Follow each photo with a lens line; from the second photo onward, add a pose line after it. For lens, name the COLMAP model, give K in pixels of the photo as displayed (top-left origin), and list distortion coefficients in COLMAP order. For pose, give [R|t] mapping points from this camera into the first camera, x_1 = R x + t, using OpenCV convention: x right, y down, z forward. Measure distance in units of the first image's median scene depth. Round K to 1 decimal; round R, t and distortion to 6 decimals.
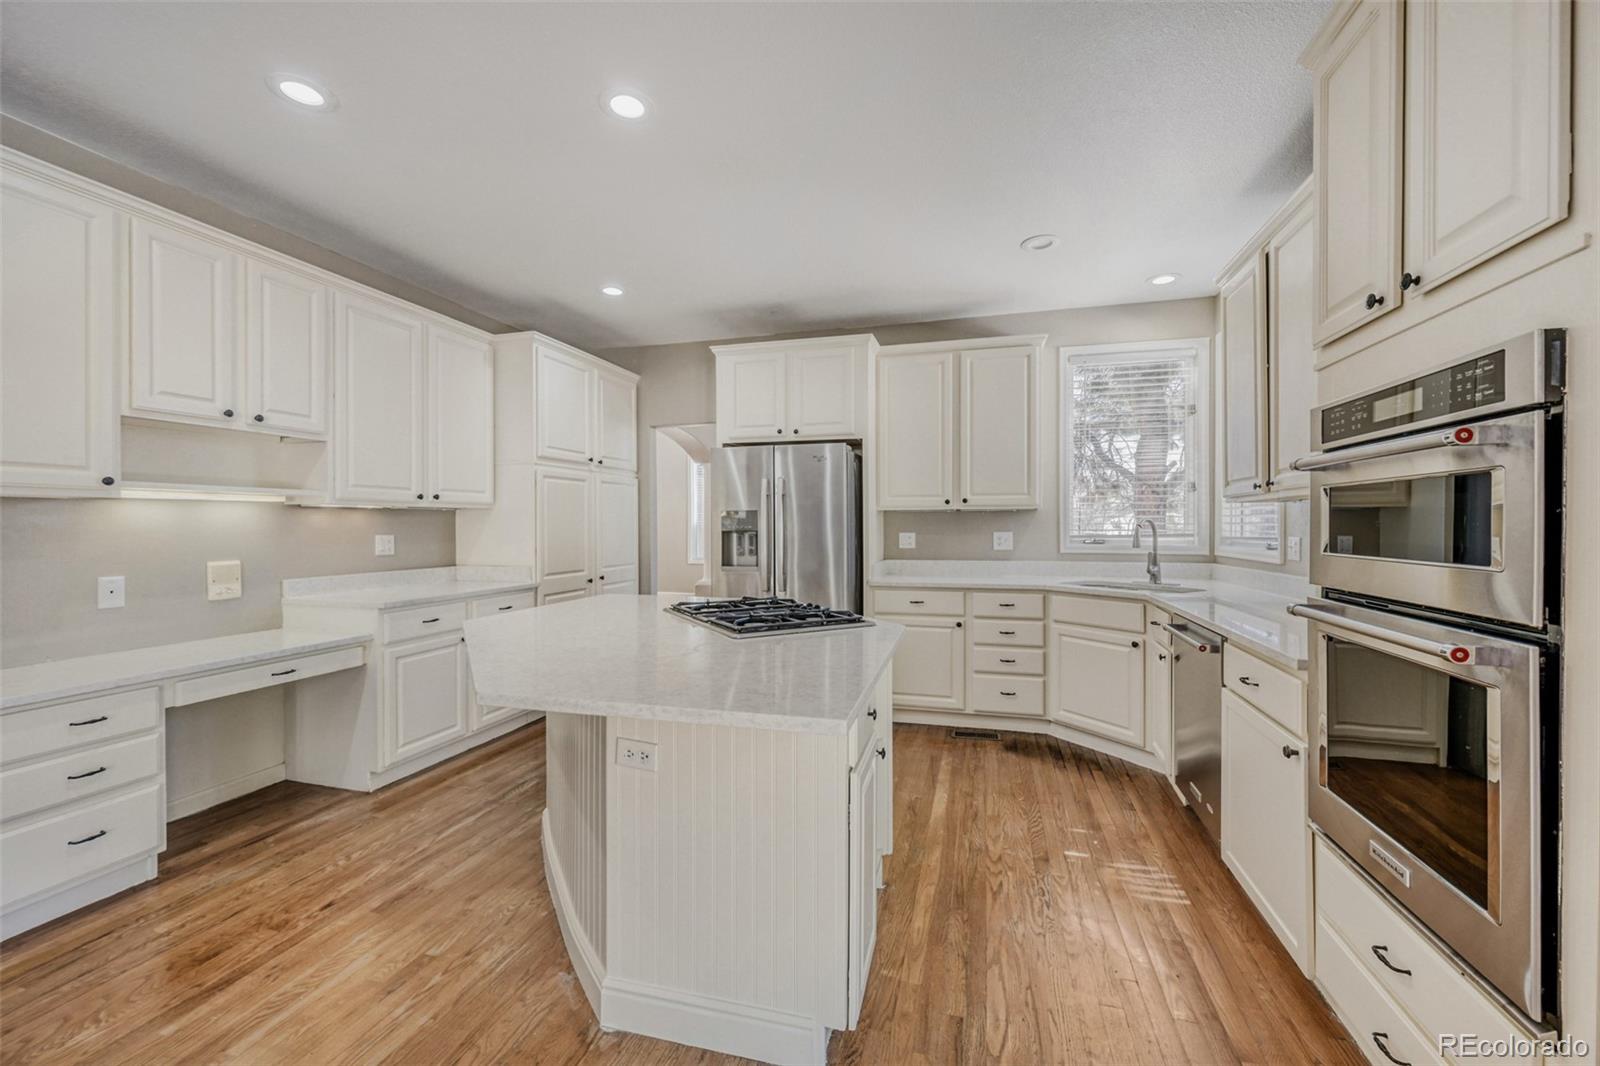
lens RADIAL K [[634.5, 0, 801.4], [0, 634.5, 528.5], [0, 0, 1]] dist [-0.000962, -0.000102]
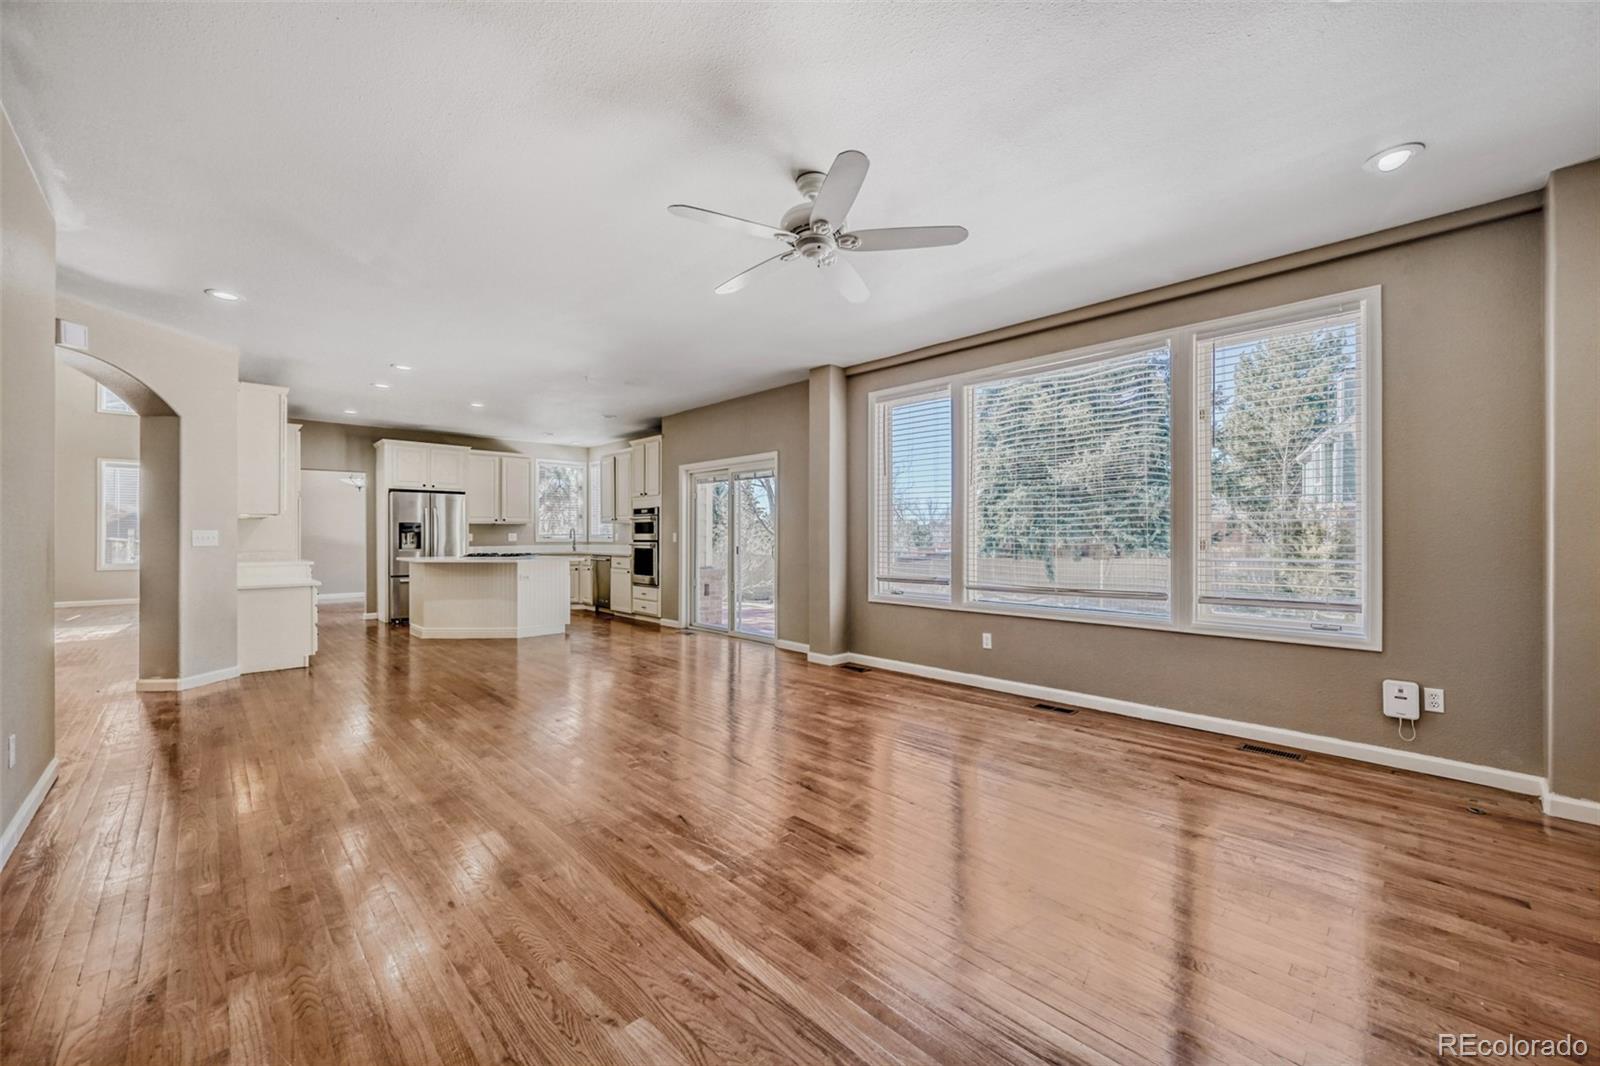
lens RADIAL K [[622.4, 0, 802.1], [0, 622.4, 537.7], [0, 0, 1]] dist [-0.001085, -0.000150]
pose [[0.509513, -0.002943, 0.860458, -1.460396], [0.004609, 0.999989, 0.000691, 0.033969], [-0.860451, 0.003614, 0.509521, -1.429913]]
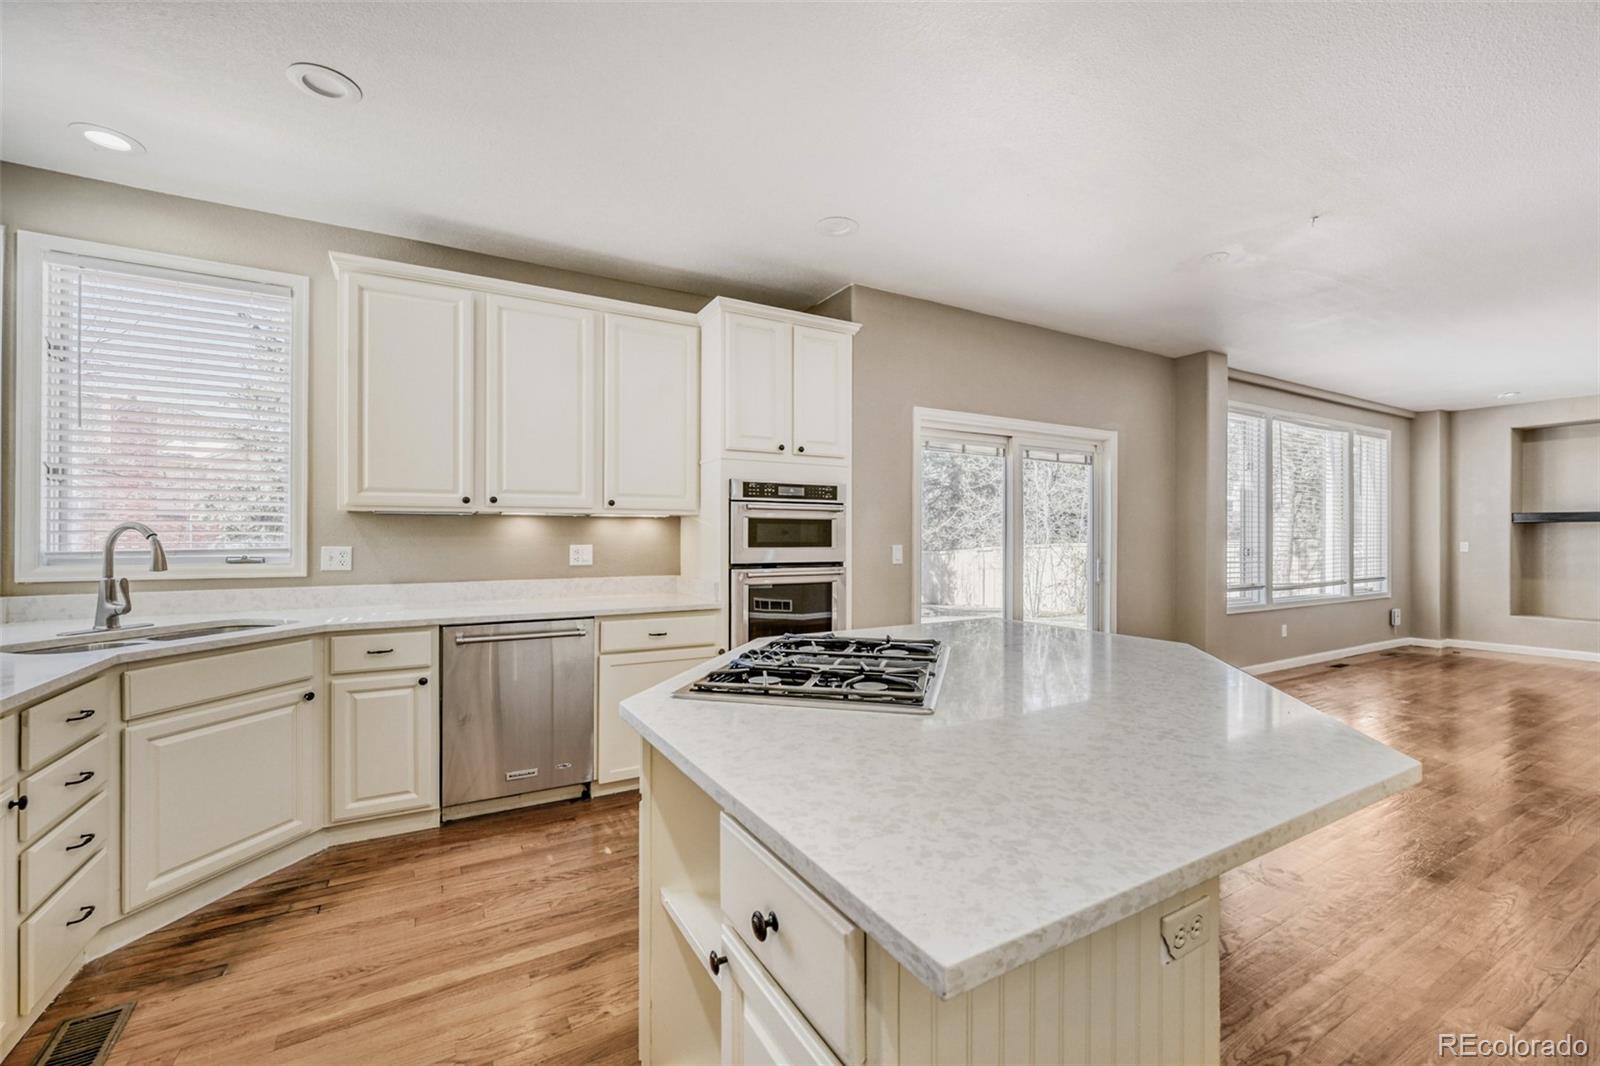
lens RADIAL K [[622.4, 0, 802.1], [0, 622.4, 537.7], [0, 0, 1]] dist [-0.001085, -0.000150]
pose [[-0.693005, -0.006995, 0.720899, -0.380272], [0.000613, 0.999947, 0.010293, -0.008735], [-0.720932, 0.007575, -0.692964, 1.061500]]
